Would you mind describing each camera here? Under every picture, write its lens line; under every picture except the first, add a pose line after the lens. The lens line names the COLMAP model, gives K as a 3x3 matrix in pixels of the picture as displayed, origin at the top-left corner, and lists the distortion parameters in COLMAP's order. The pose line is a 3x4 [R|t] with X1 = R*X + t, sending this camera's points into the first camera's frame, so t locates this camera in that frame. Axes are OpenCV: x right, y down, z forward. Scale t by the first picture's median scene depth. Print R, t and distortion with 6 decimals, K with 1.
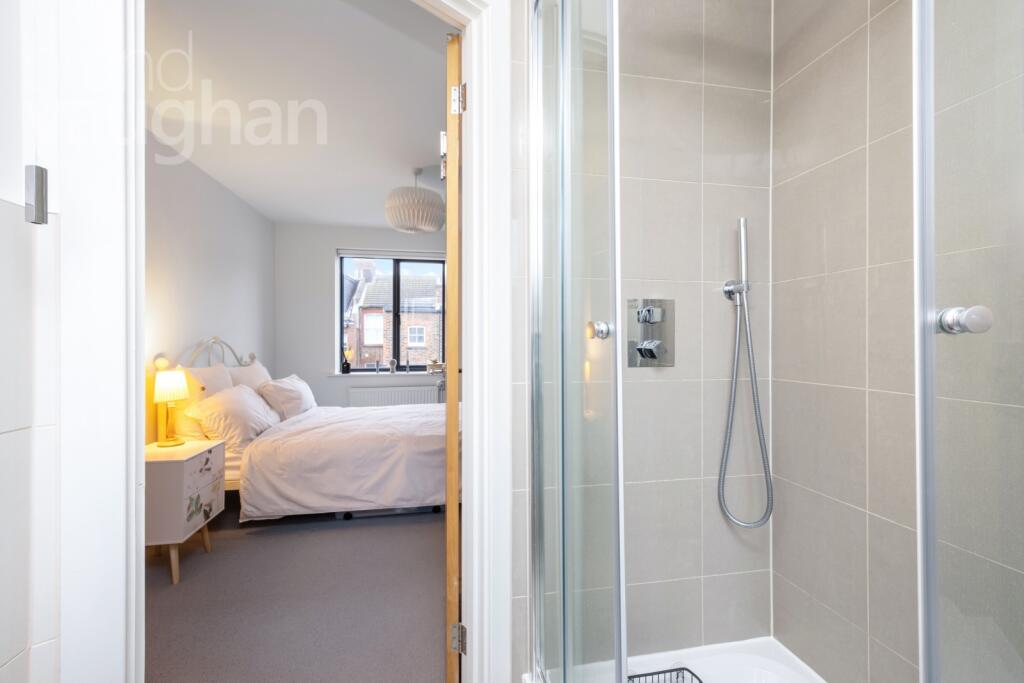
lens RADIAL K [[391.6, 0, 474.8], [0, 391.6, 341.7], [0, 0, 1]] dist [-0.020583, 0.000008]
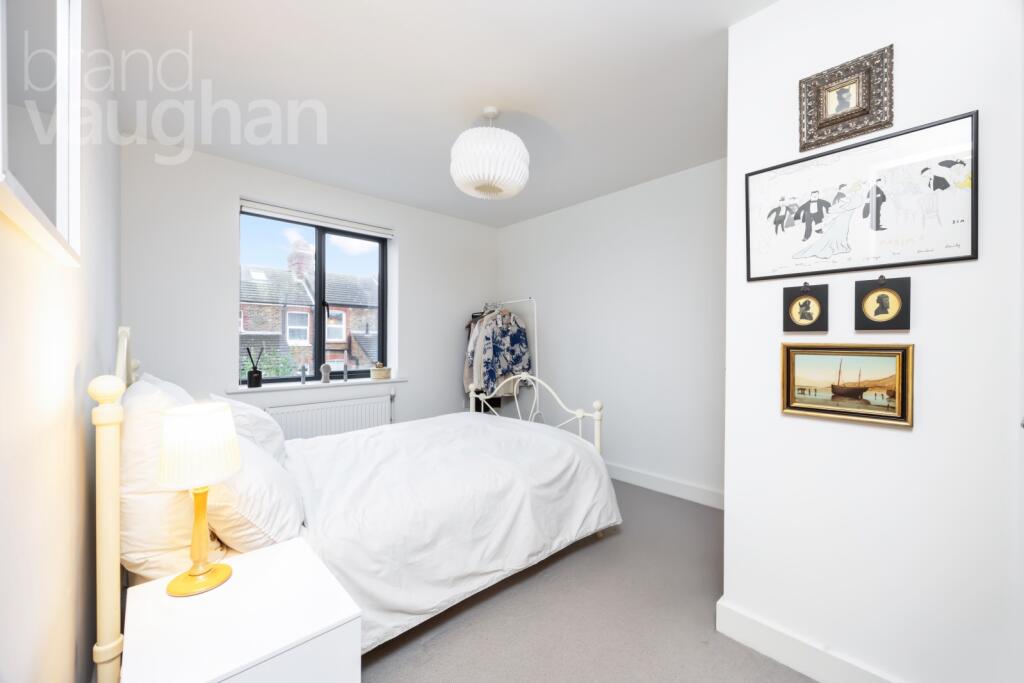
lens RADIAL K [[391.6, 0, 474.8], [0, 391.6, 341.7], [0, 0, 1]] dist [-0.020583, 0.000008]
pose [[0.859773, -0.001476, 0.510675, -0.364992], [0.001322, 0.999999, 0.000664, 0.004277], [-0.510675, 0.000105, 0.859774, 0.243434]]
